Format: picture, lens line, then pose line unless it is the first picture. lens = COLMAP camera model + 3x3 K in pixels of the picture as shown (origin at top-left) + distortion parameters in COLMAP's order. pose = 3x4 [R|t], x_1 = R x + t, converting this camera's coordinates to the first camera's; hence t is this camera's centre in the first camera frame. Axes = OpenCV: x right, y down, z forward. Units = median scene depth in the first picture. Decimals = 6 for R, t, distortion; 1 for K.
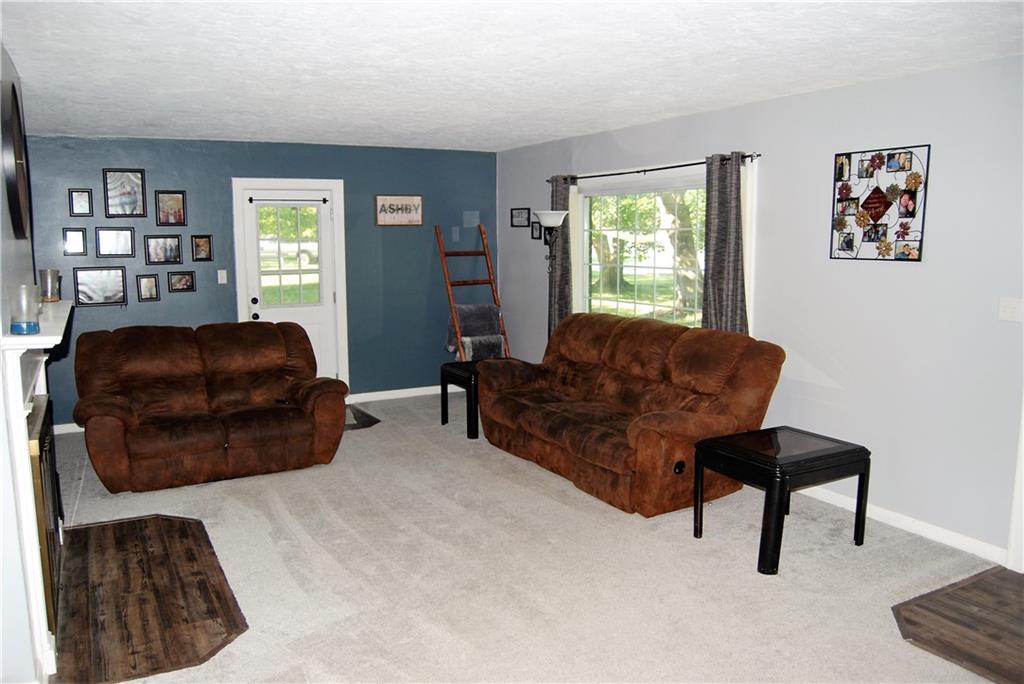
lens RADIAL K [[811.3, 0, 512.0], [0, 811.3, 342.0], [0, 0, 1]] dist [-0.094384, 0.037250]
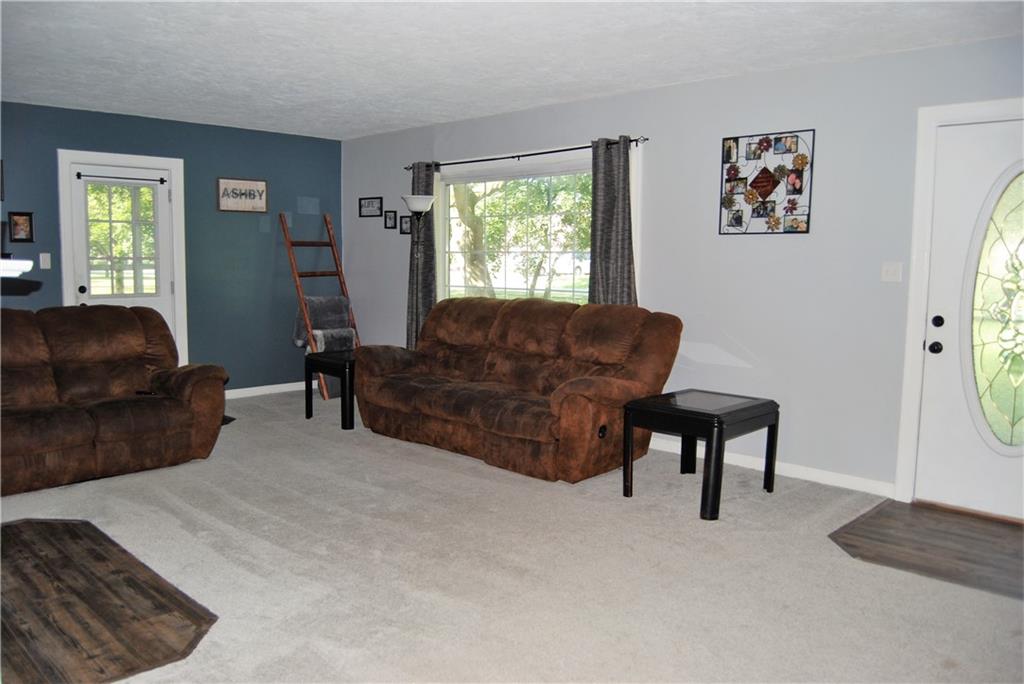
lens RADIAL K [[811.3, 0, 512.0], [0, 811.3, 342.0], [0, 0, 1]] dist [-0.094384, 0.037250]
pose [[0.955569, -0.015759, 0.294346, -0.176987], [0.024369, 0.999375, -0.025608, 0.057103], [-0.293759, 0.031643, 0.955356, 0.042094]]
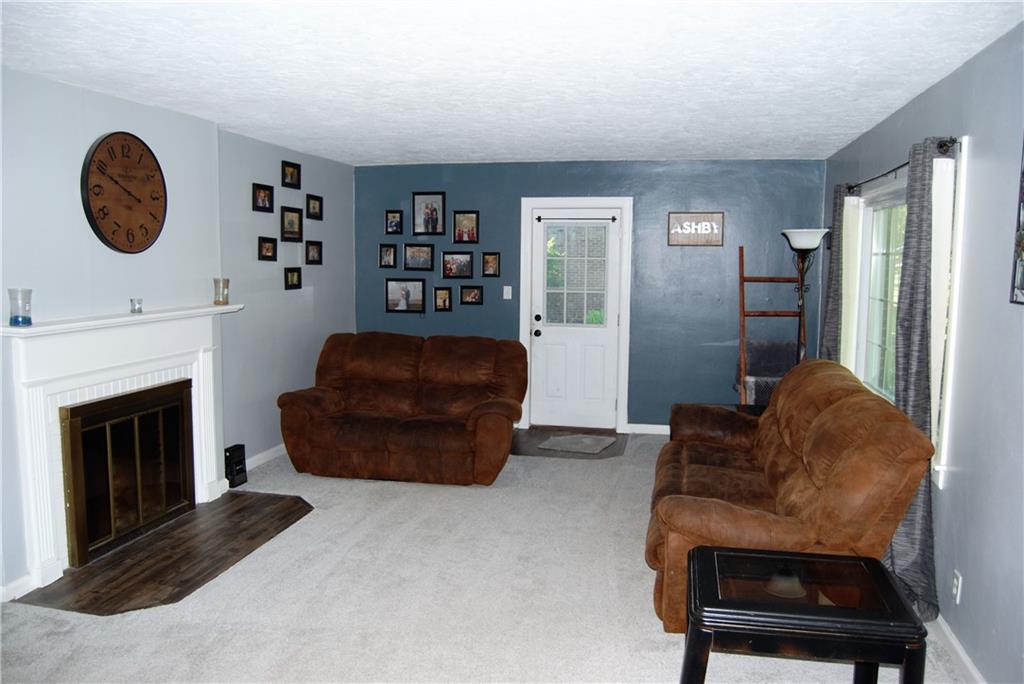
lens RADIAL K [[811.3, 0, 512.0], [0, 811.3, 342.0], [0, 0, 1]] dist [-0.094384, 0.037250]
pose [[0.752891, 0.081892, -0.653031, 0.464371], [-0.098034, 0.995114, 0.011766, -0.041668], [0.650803, 0.055160, 0.757240, 0.284808]]
